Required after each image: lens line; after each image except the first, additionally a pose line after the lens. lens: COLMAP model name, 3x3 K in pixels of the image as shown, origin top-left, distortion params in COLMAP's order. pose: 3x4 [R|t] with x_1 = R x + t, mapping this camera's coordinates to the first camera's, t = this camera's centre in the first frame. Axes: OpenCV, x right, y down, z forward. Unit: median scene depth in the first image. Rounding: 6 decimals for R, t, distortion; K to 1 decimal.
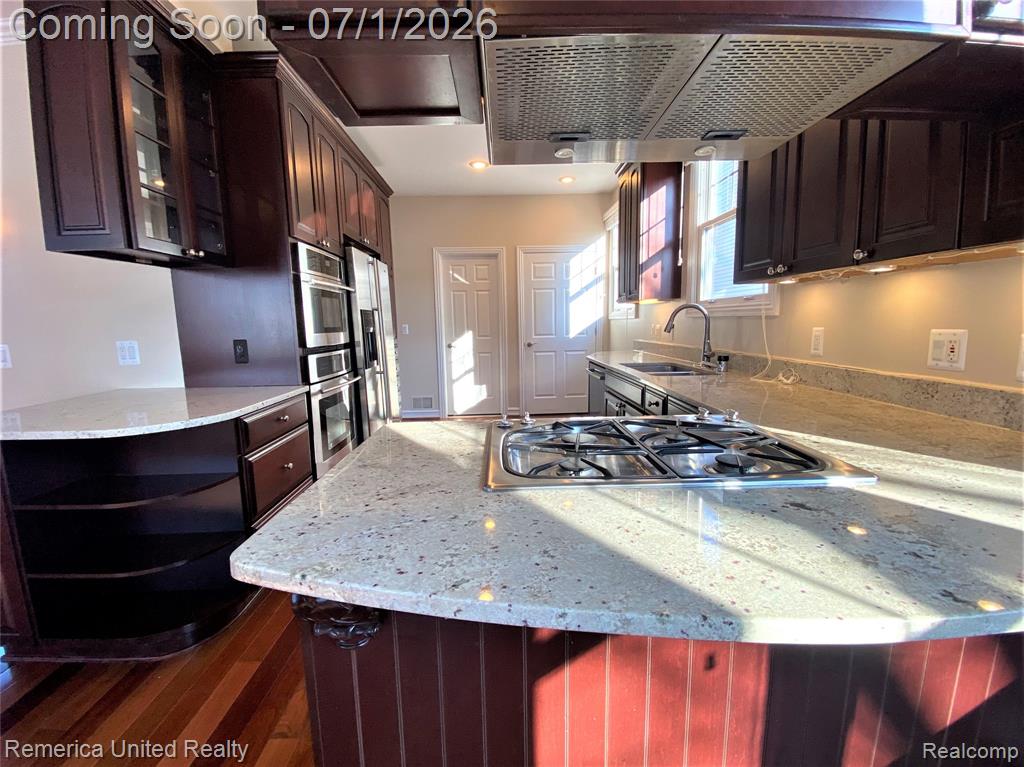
lens RADIAL K [[419.4, 0, 512.0], [0, 419.4, 383.5], [0, 0, 1]] dist [0.021335, -0.022150]
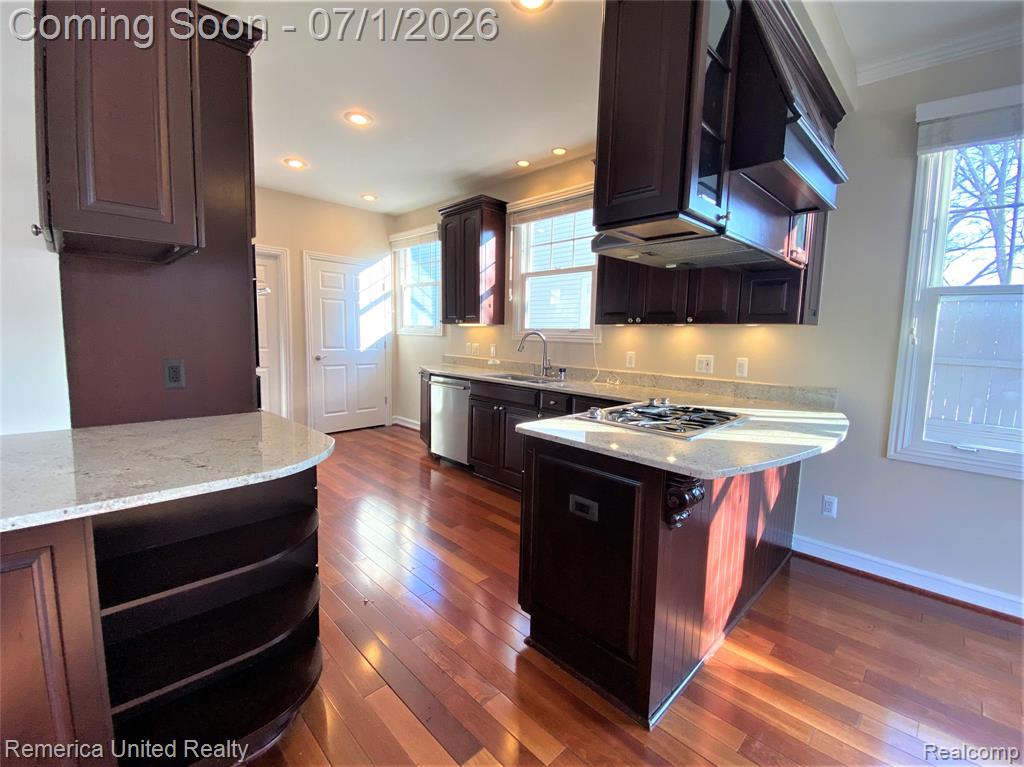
lens RADIAL K [[437.7, 0, 512.0], [0, 437.7, 383.5], [0, 0, 1]] dist [0.042822, -0.037707]
pose [[0.728110, -0.039022, 0.684349, -0.342705], [0.058478, 0.998275, -0.005295, -0.007732], [-0.682961, 0.043874, 0.729136, 0.006844]]
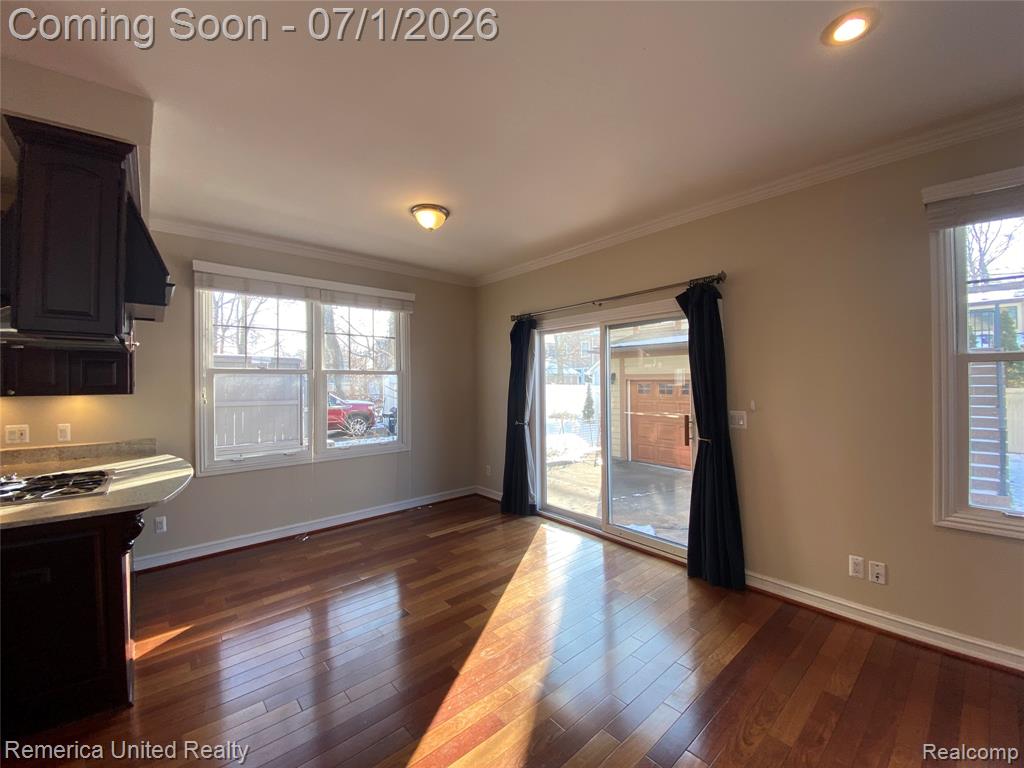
lens RADIAL K [[416.5, 0, 515.5], [0, 416.5, 378.8], [0, 0, 1]] dist [0.022652, -0.022928]
pose [[-0.642929, 0.034110, 0.765165, -0.607137], [0.133496, 0.988707, 0.068094, -0.045626], [-0.754202, 0.145926, -0.640223, 0.104503]]
